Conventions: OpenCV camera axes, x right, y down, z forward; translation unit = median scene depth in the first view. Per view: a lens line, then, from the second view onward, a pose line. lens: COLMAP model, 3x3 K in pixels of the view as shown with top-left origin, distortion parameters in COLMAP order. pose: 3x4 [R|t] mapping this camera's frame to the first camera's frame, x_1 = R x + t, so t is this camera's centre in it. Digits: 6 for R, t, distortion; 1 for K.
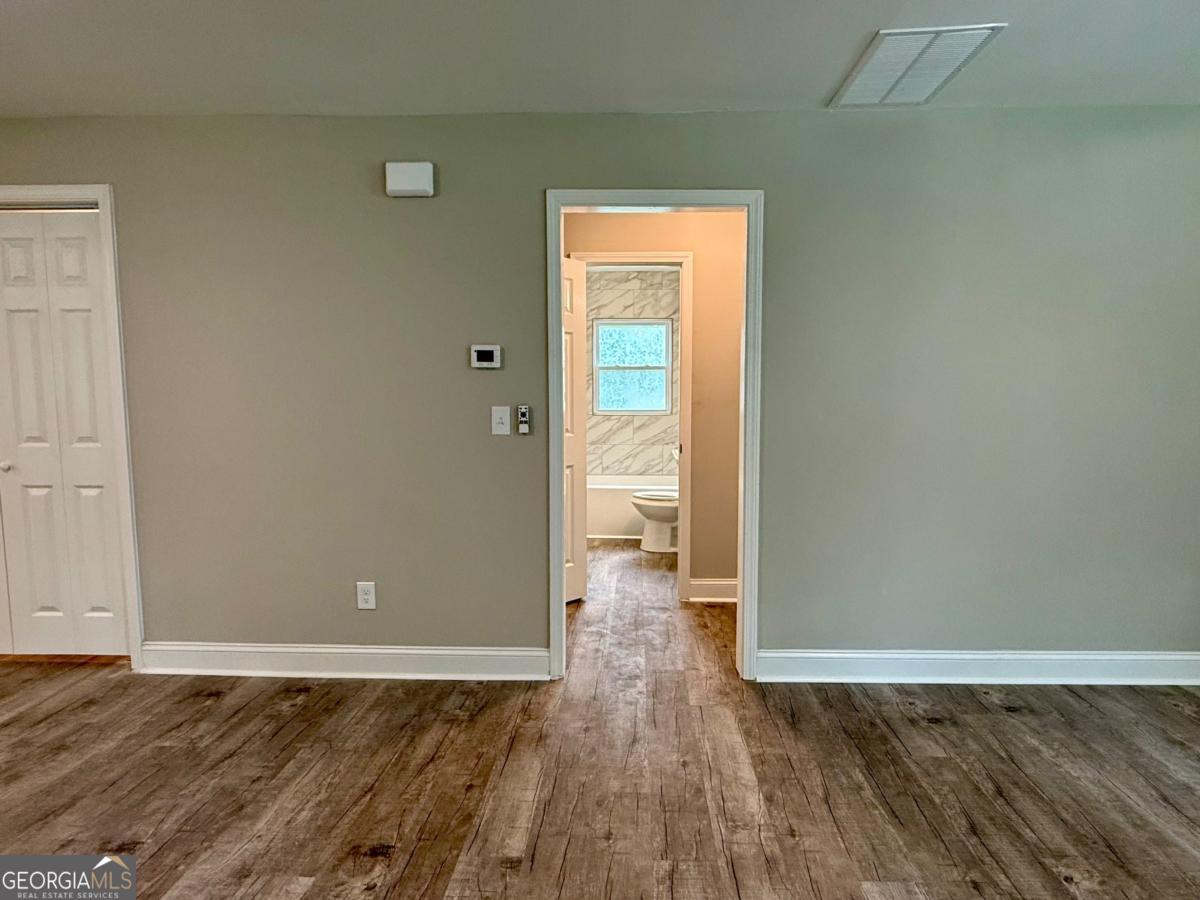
lens RADIAL K [[645.5, 0, 611.5], [0, 645.5, 450.6], [0, 0, 1]] dist [0.001170, 0.000902]
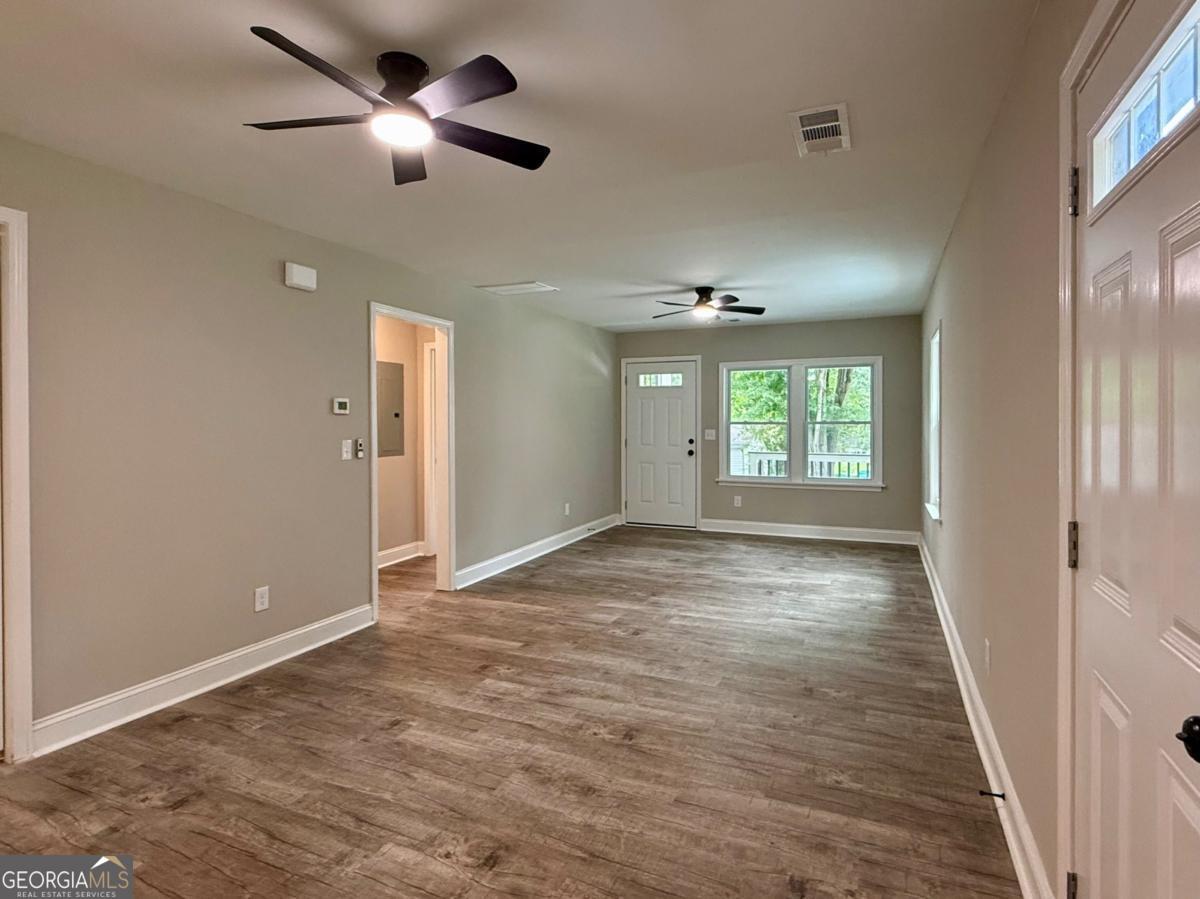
lens RADIAL K [[645.0, 0, 601.6], [0, 645.0, 426.9], [0, 0, 1]] dist [-0.001107, 0.000386]
pose [[0.370321, -0.009937, 0.928851, -1.405433], [0.083295, 0.996270, -0.022551, -0.019174], [-0.925162, 0.085720, 0.369768, -0.074062]]
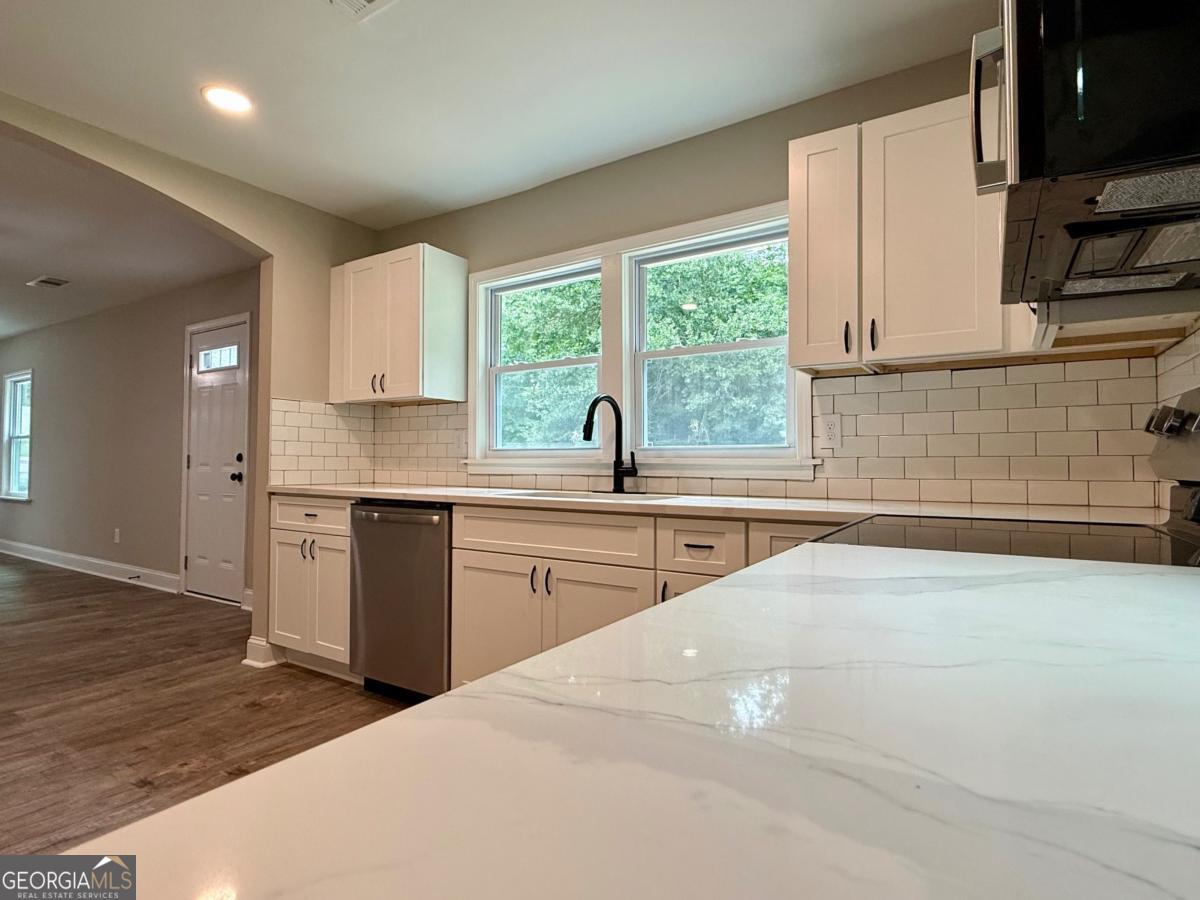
lens RADIAL K [[627.9, 0, 600.5], [0, 627.9, 453.0], [0, 0, 1]] dist [0.001176, 0.000903]
pose [[-0.862346, 0.002233, 0.506314, -2.774698], [0.035380, 0.997812, 0.055859, 0.015769], [-0.505081, 0.066083, -0.860538, 0.764901]]
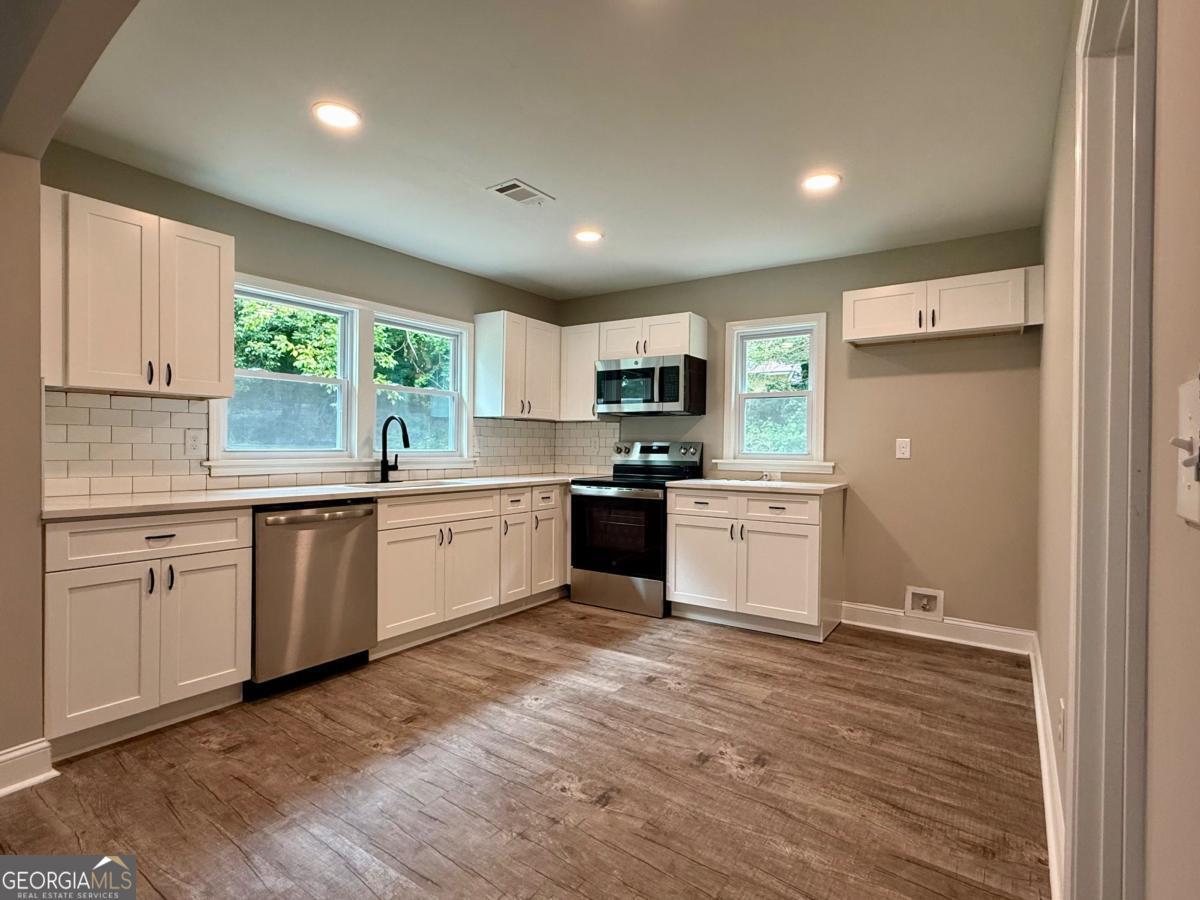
lens RADIAL K [[597.2, 0, 601.5], [0, 597.2, 452.8], [0, 0, 1]] dist [-0.000898, 0.000786]
pose [[-0.534735, 0.001856, -0.845018, -1.329739], [-0.081269, 0.995249, 0.053614, -0.050008], [0.841103, 0.097343, -0.532044, 1.058277]]
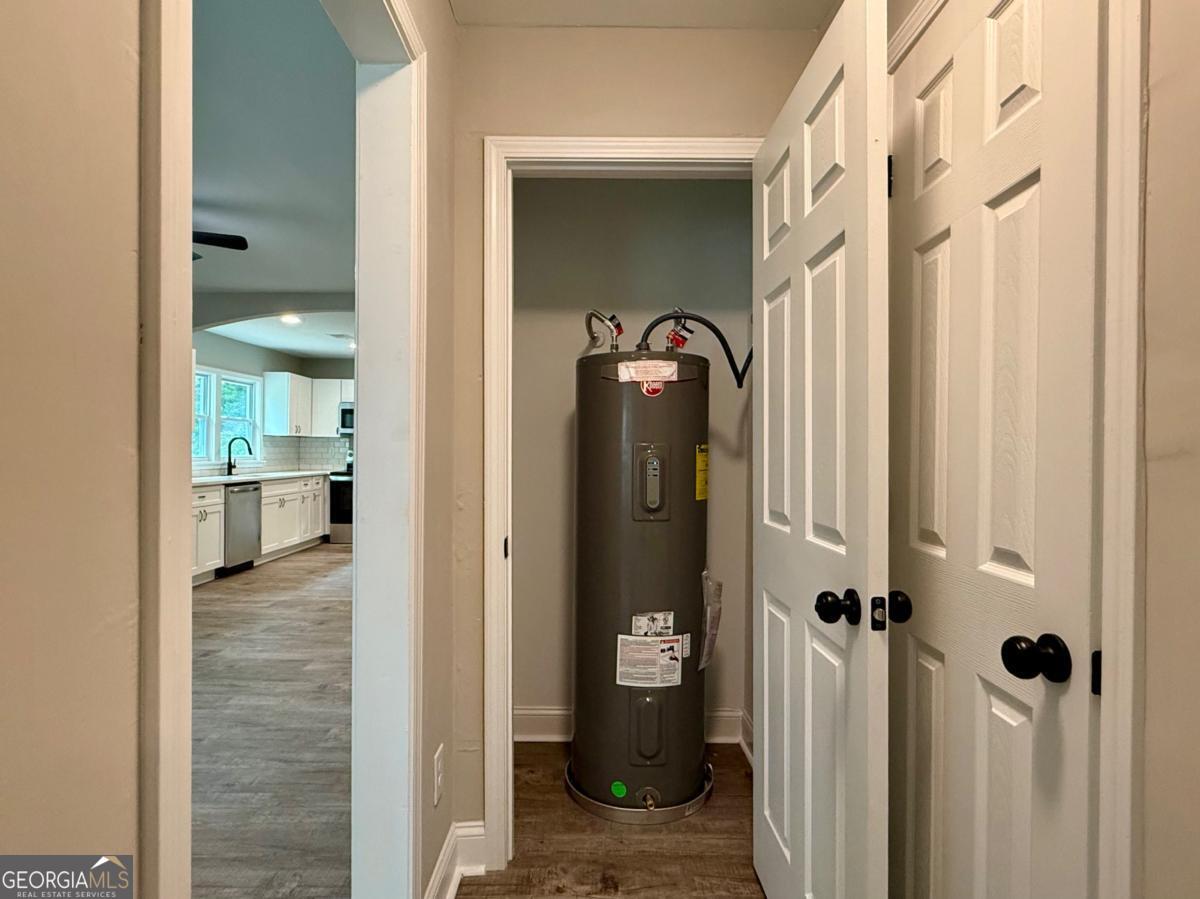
lens RADIAL K [[646.2, 0, 600.0], [0, 646.2, 449.5], [0, 0, 1]] dist [-0.004111, -0.000296]
pose [[0.044594, -0.001724, -0.999004, 0.469916], [-0.091214, 0.995814, -0.005790, -0.089246], [0.994832, 0.091381, 0.044250, 1.252353]]
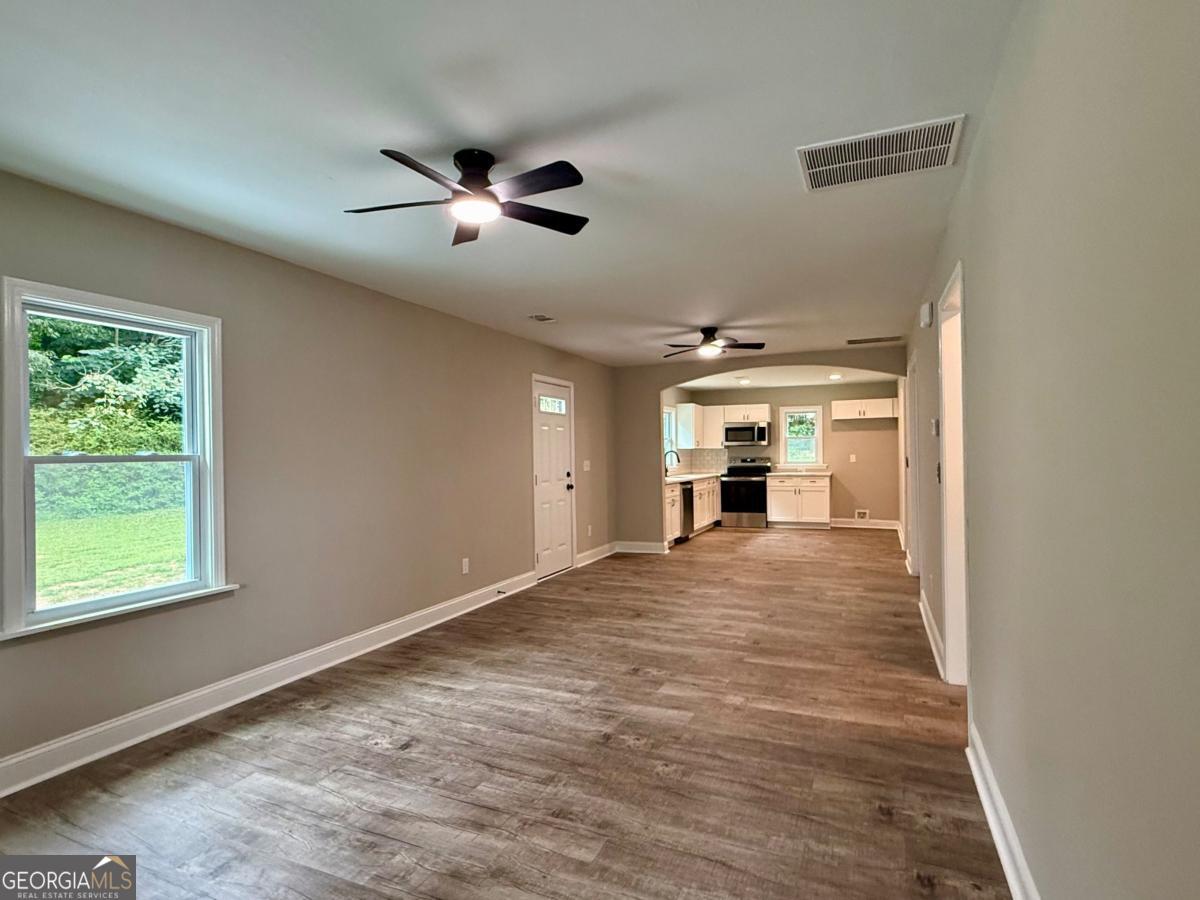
lens RADIAL K [[627.9, 0, 600.5], [0, 627.9, 453.0], [0, 0, 1]] dist [0.001176, 0.000903]
pose [[-0.369974, 0.002241, -0.929039, 1.429811], [-0.065310, 0.997460, 0.028415, -0.086677], [0.926744, 0.071189, -0.368888, 0.887170]]
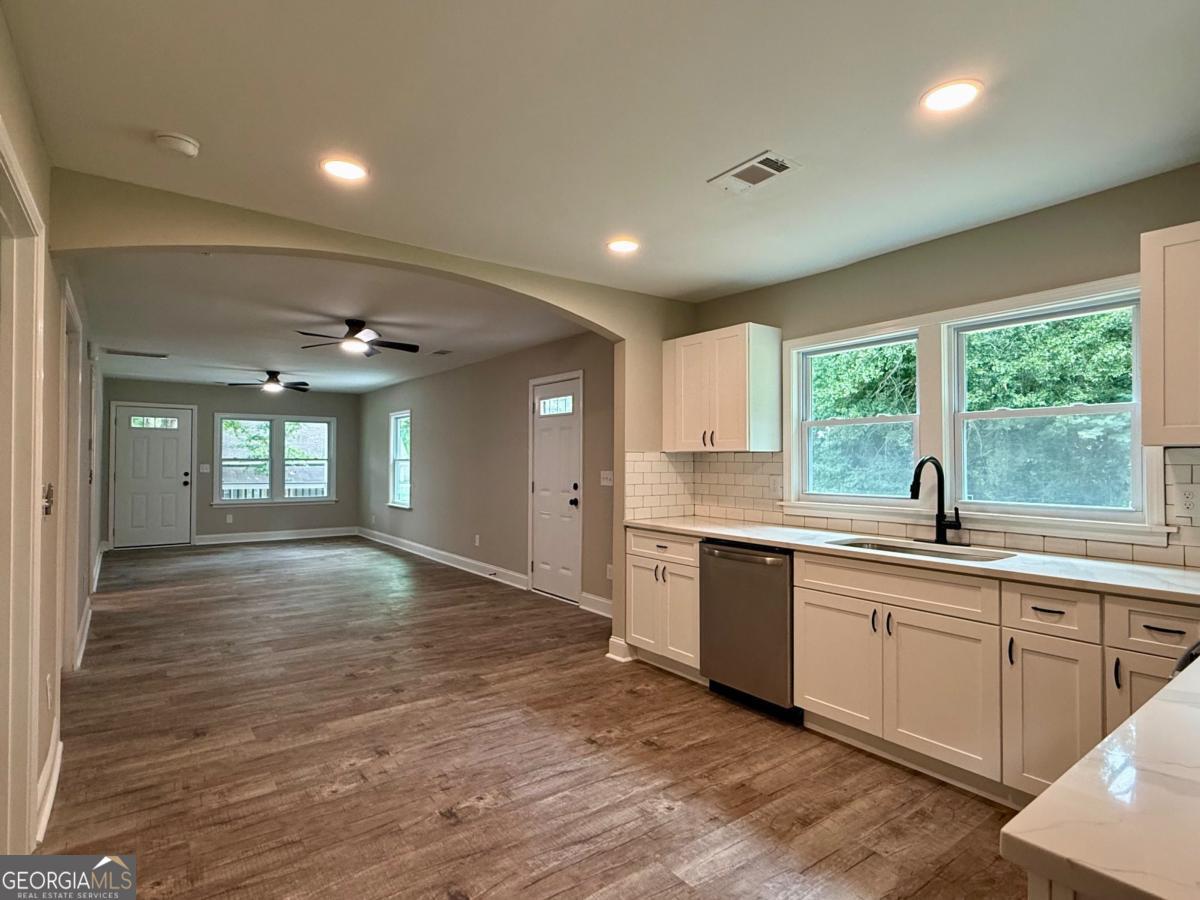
lens RADIAL K [[627.9, 0, 600.5], [0, 627.9, 453.0], [0, 0, 1]] dist [0.001176, 0.000903]
pose [[-0.625873, 0.005125, 0.779908, -2.783058], [0.062606, 0.997082, 0.043690, -0.114966], [-0.777408, 0.076171, -0.624367, 1.055808]]
